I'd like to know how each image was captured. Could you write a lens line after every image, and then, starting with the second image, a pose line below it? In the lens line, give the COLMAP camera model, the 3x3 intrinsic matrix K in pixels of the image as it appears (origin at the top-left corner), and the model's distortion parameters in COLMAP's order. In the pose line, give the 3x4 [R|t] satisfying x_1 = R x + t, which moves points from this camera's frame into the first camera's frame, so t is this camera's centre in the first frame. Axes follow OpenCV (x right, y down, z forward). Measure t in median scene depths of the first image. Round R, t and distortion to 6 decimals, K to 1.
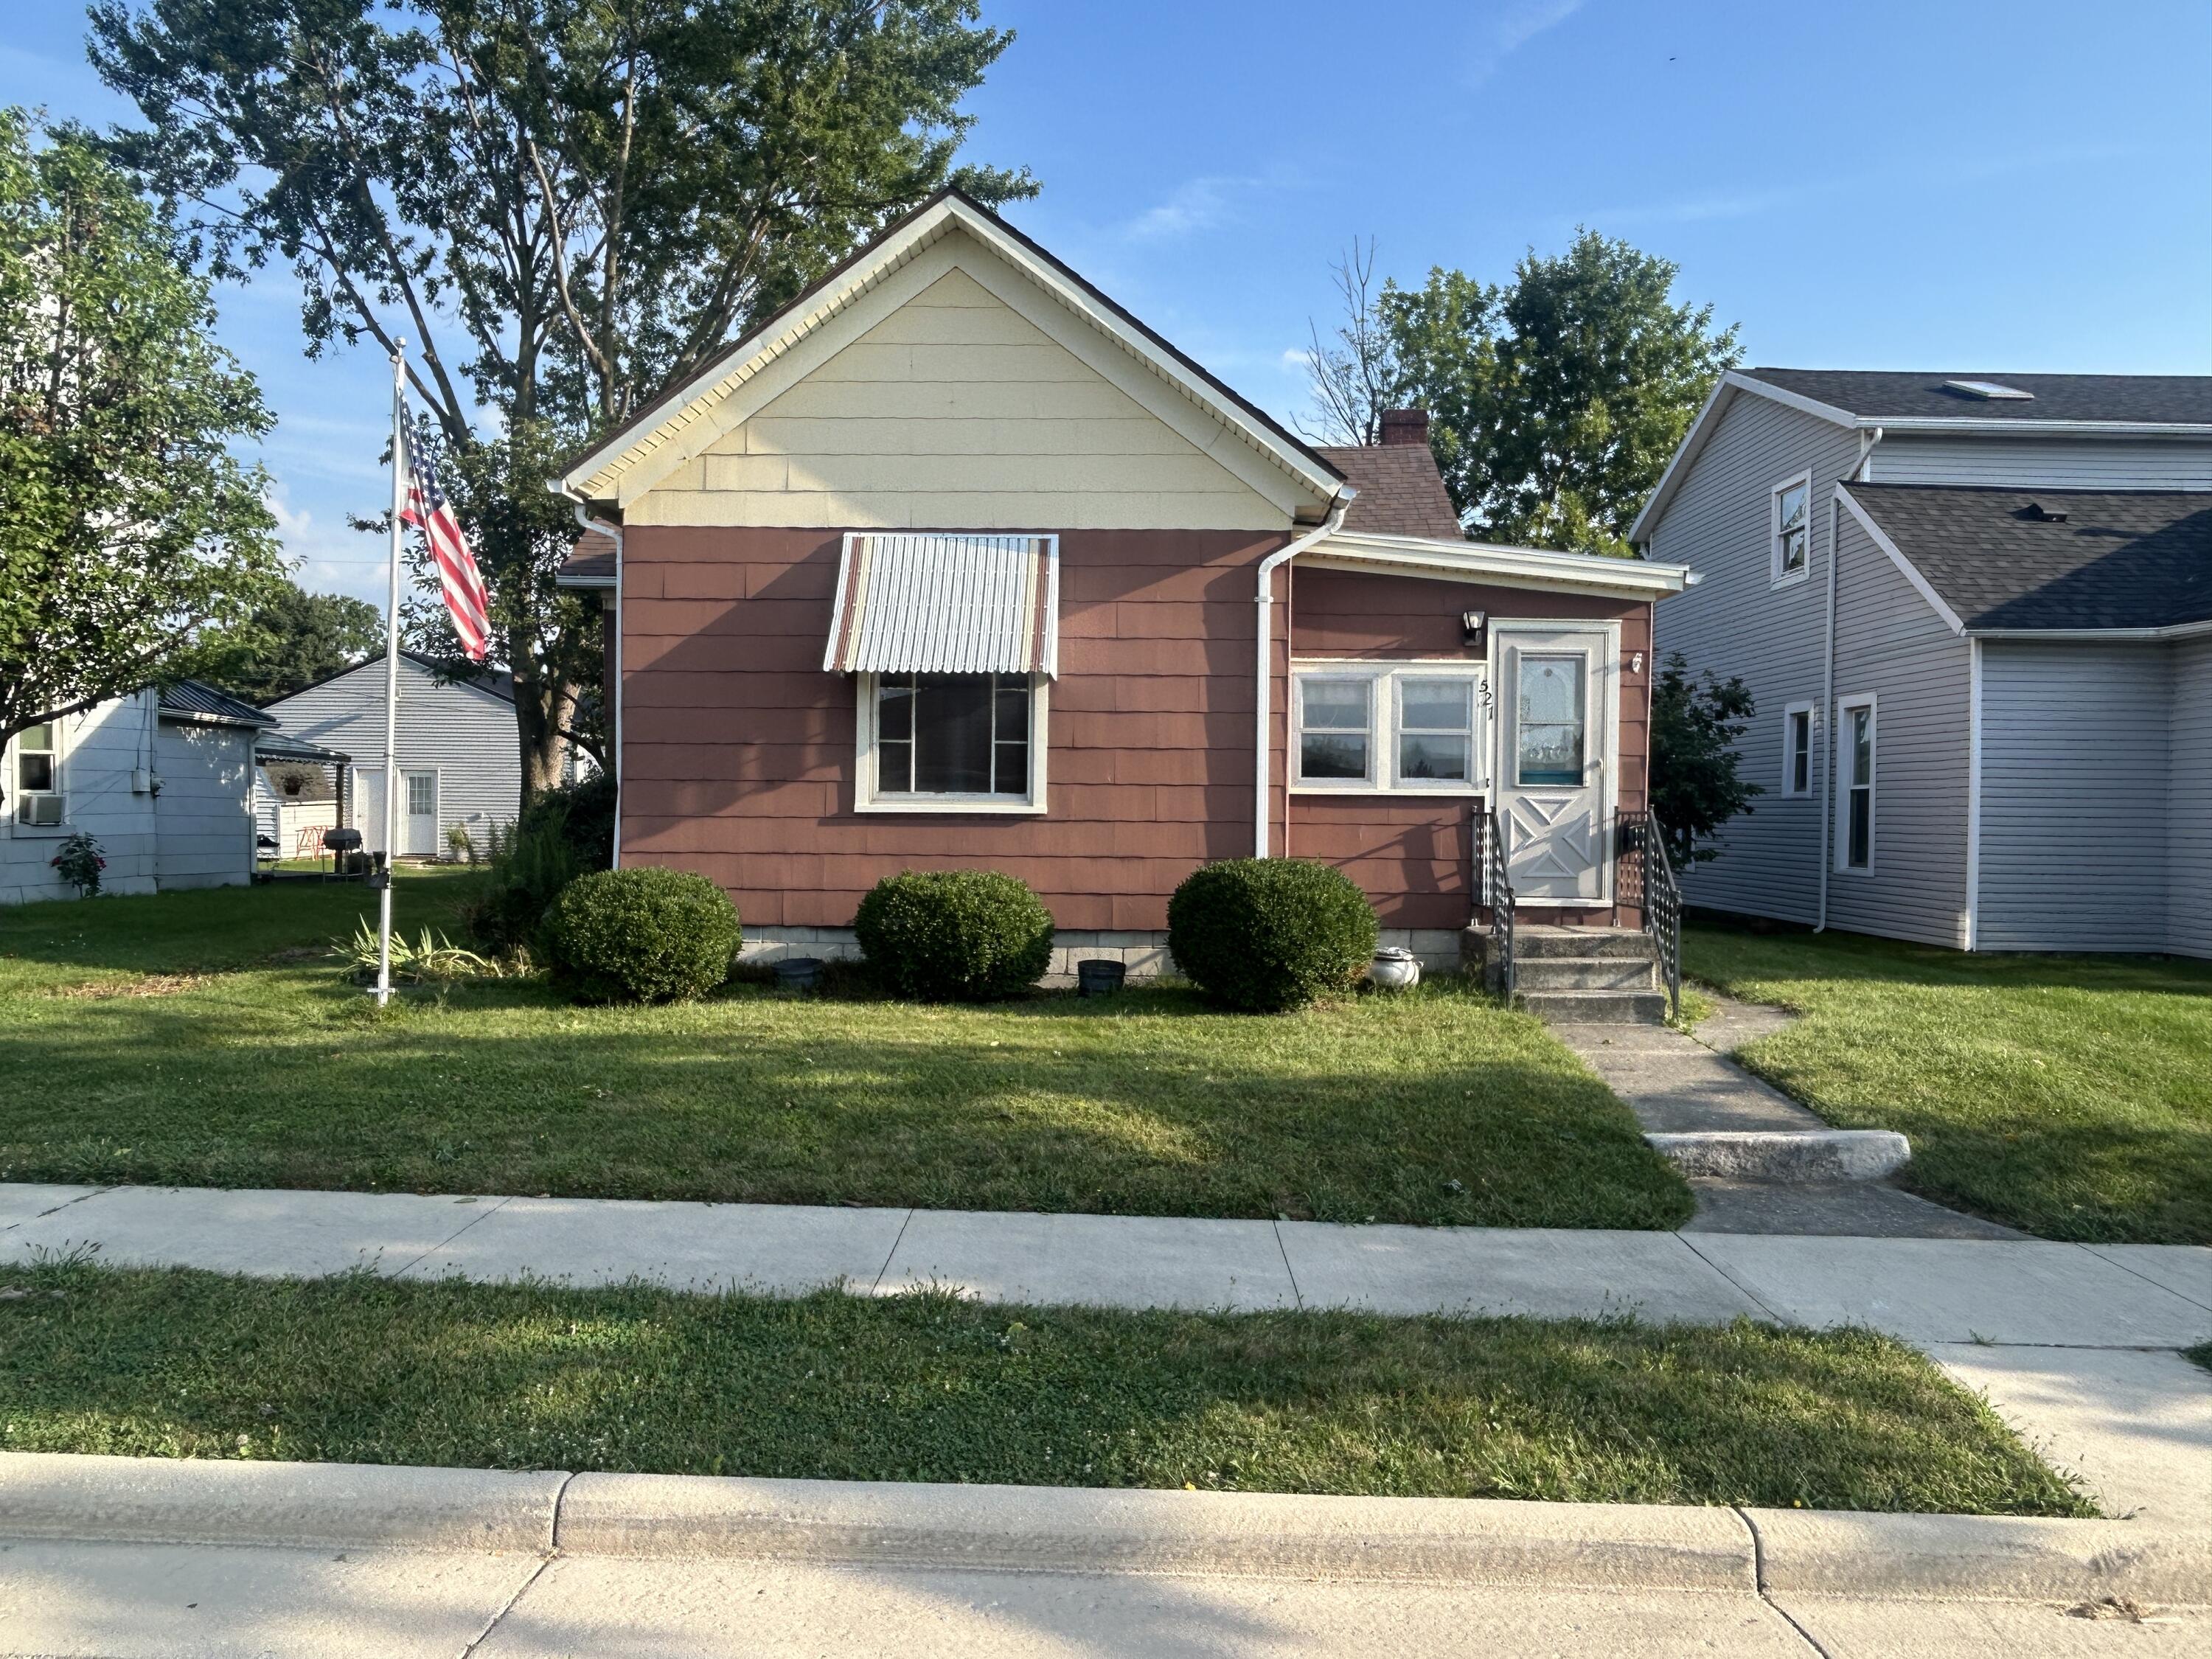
lens RADIAL K [[1485.7, 0, 1102.6], [0, 1485.7, 832.3], [0, 0, 1]] dist [-0.006292, -0.000746]
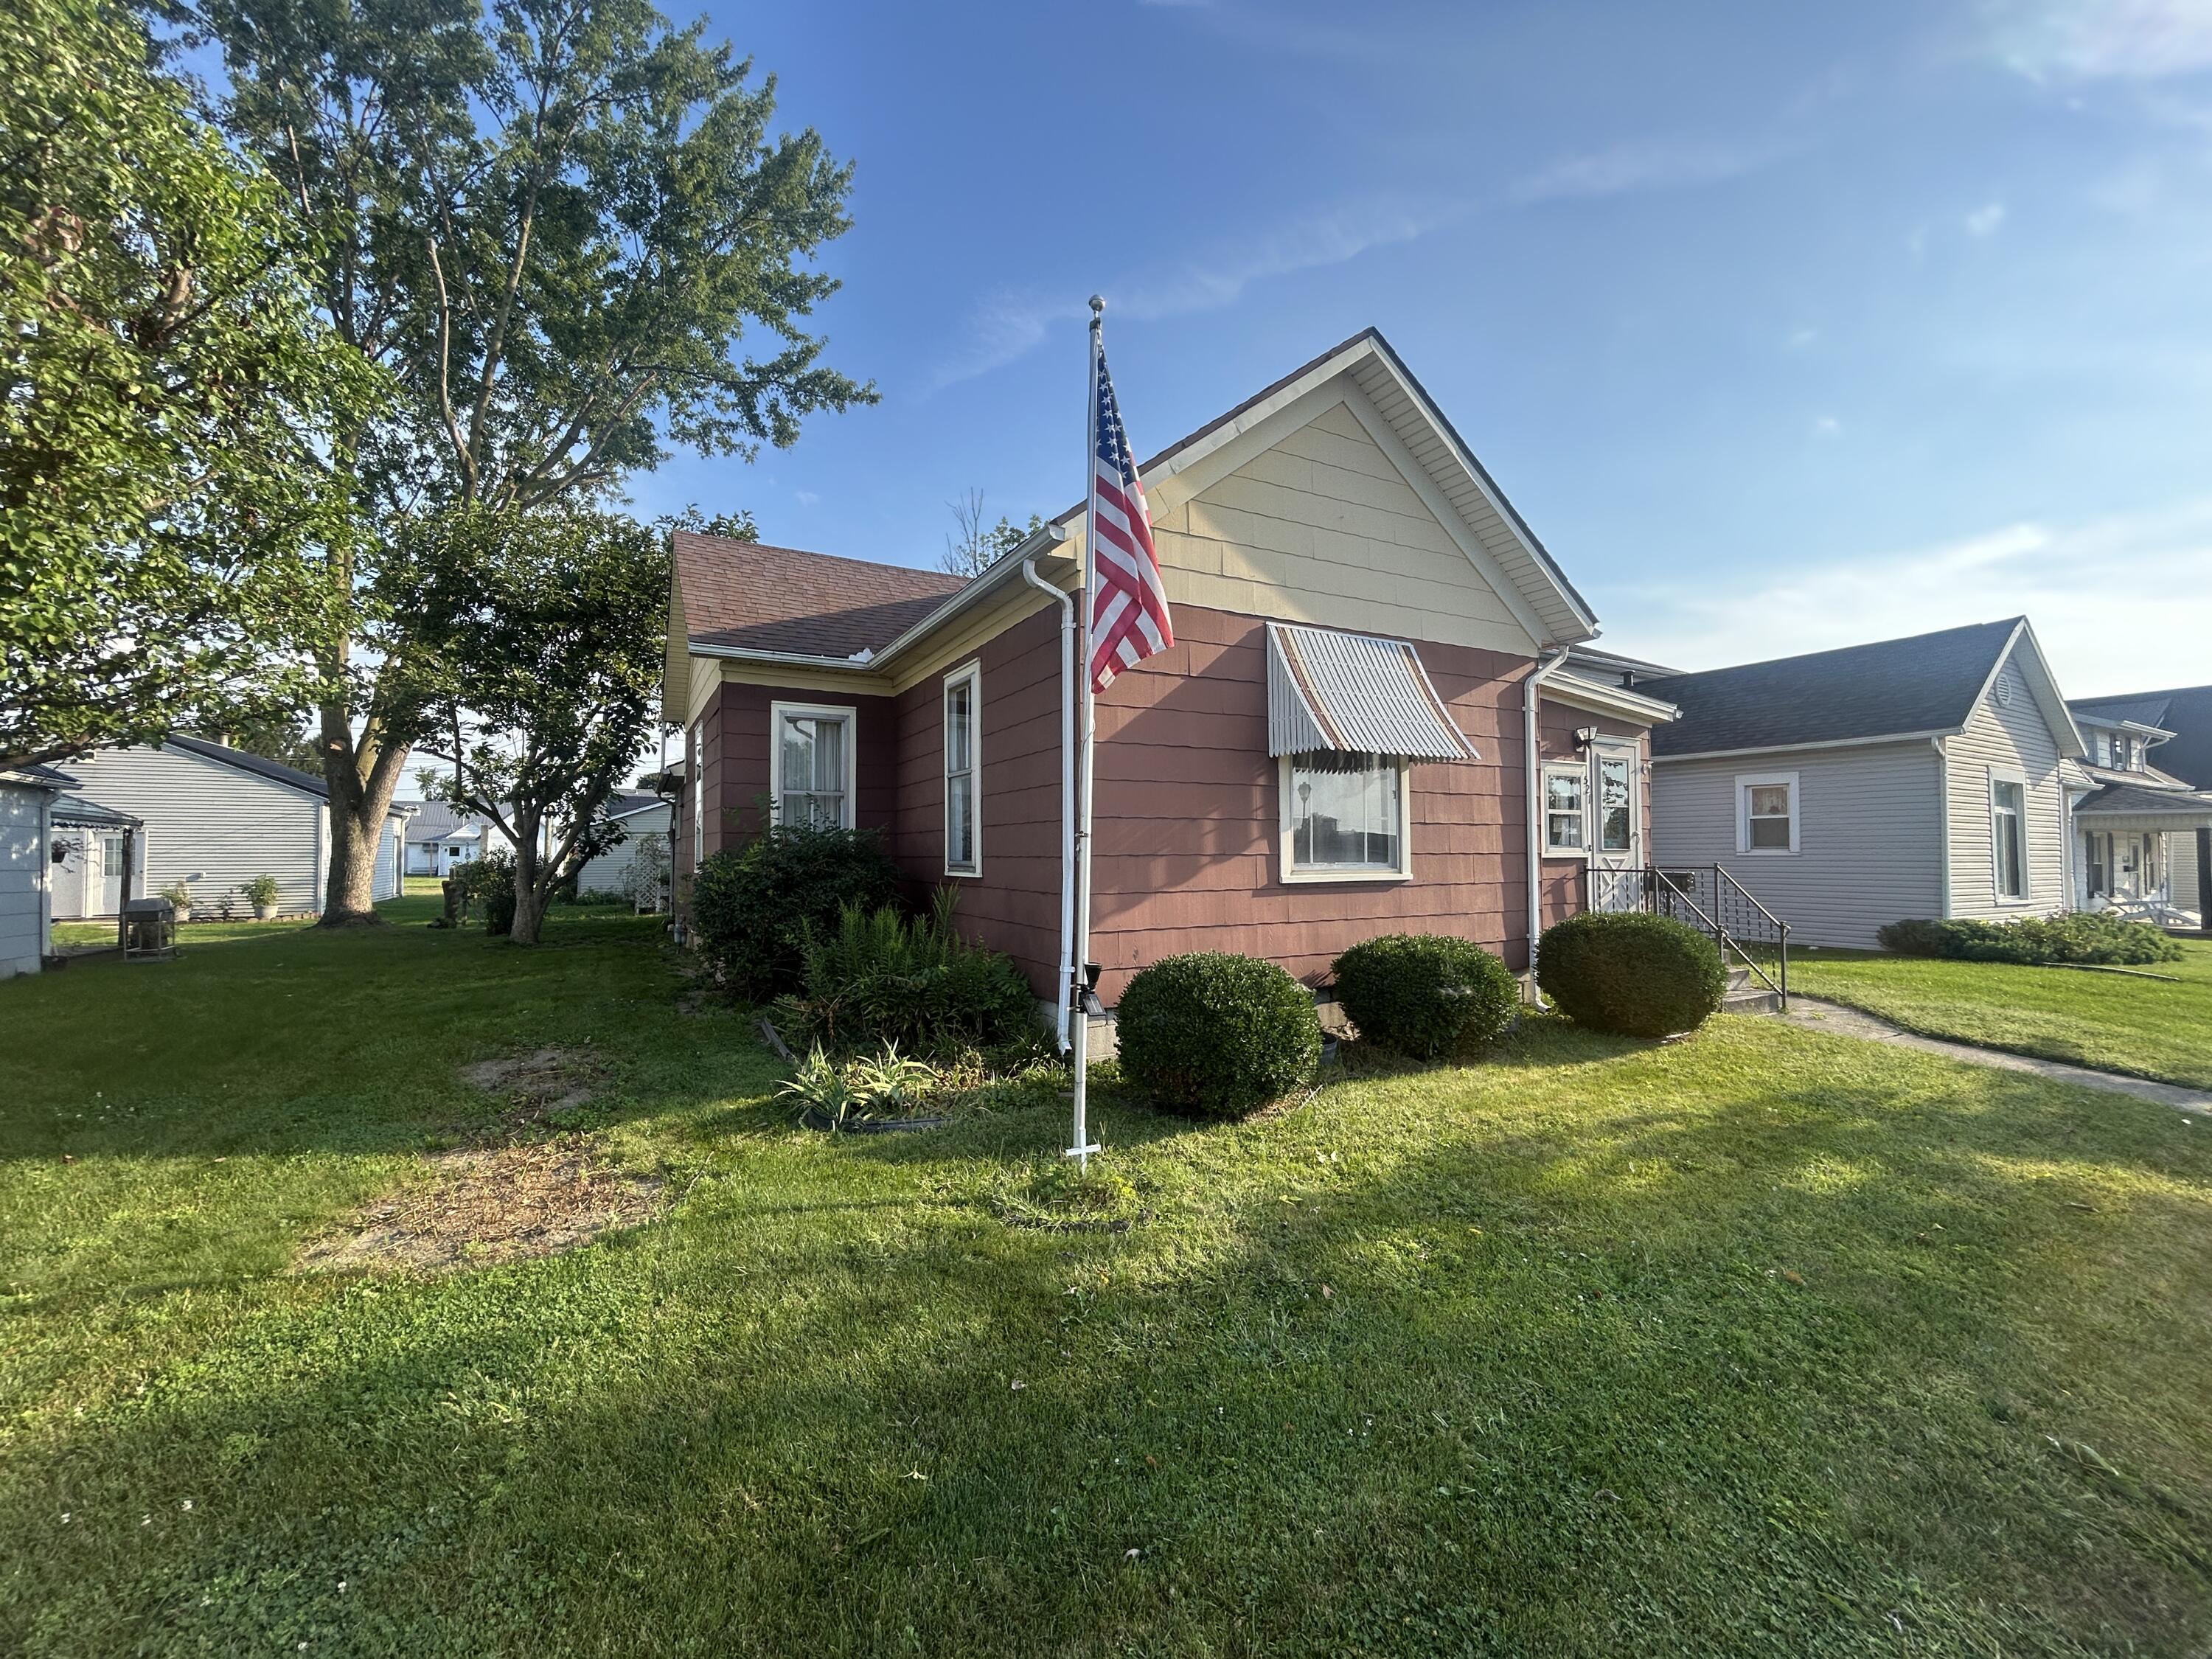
lens RADIAL K [[891.0, 0, 1101.3], [0, 891.0, 821.8], [0, 0, 1]] dist [-0.007322, 0.001554]
pose [[0.871294, 0.003021, 0.490752, -0.588782], [0.020609, 0.998874, -0.042739, -0.032801], [-0.490328, 0.047352, 0.870251, 0.504261]]
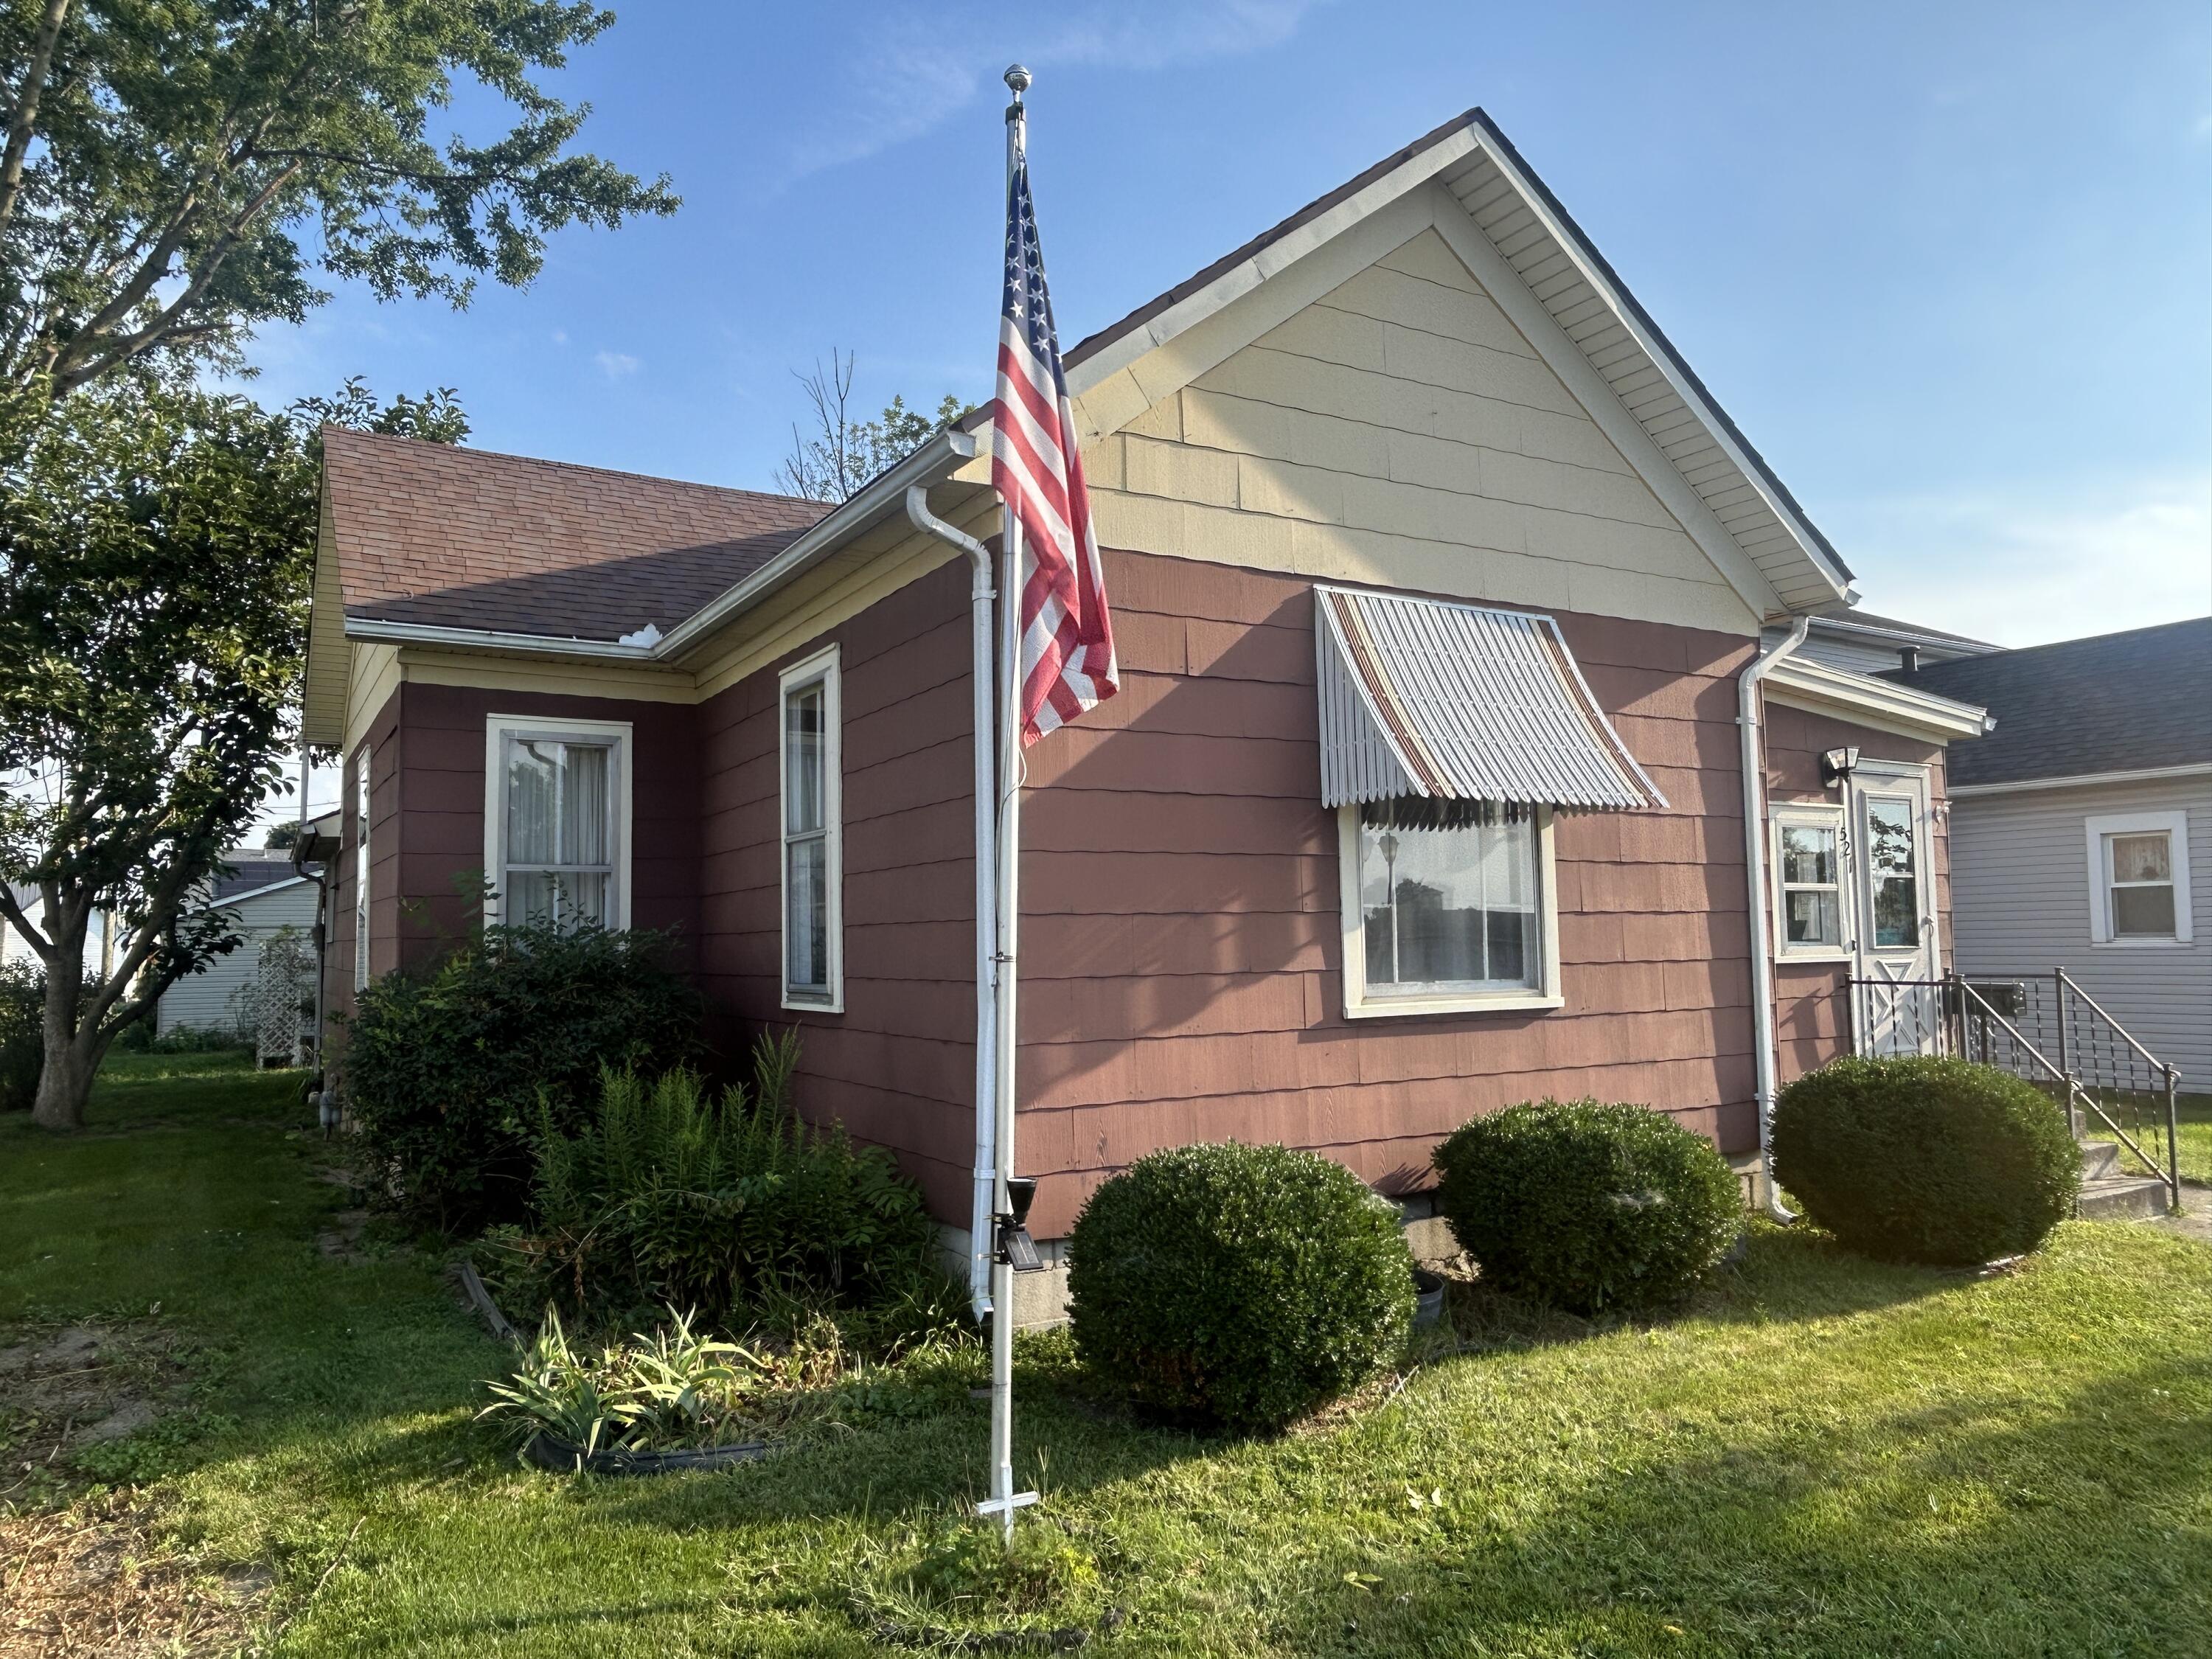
lens RADIAL K [[1485.7, 0, 1110.2], [0, 1485.7, 831.0], [0, 0, 1]] dist [-0.006292, -0.000746]
pose [[0.853311, 0.014839, 0.521192, -0.581591], [0.033702, 0.995935, -0.083533, -0.043619], [-0.520312, 0.088845, 0.849342, 0.504123]]
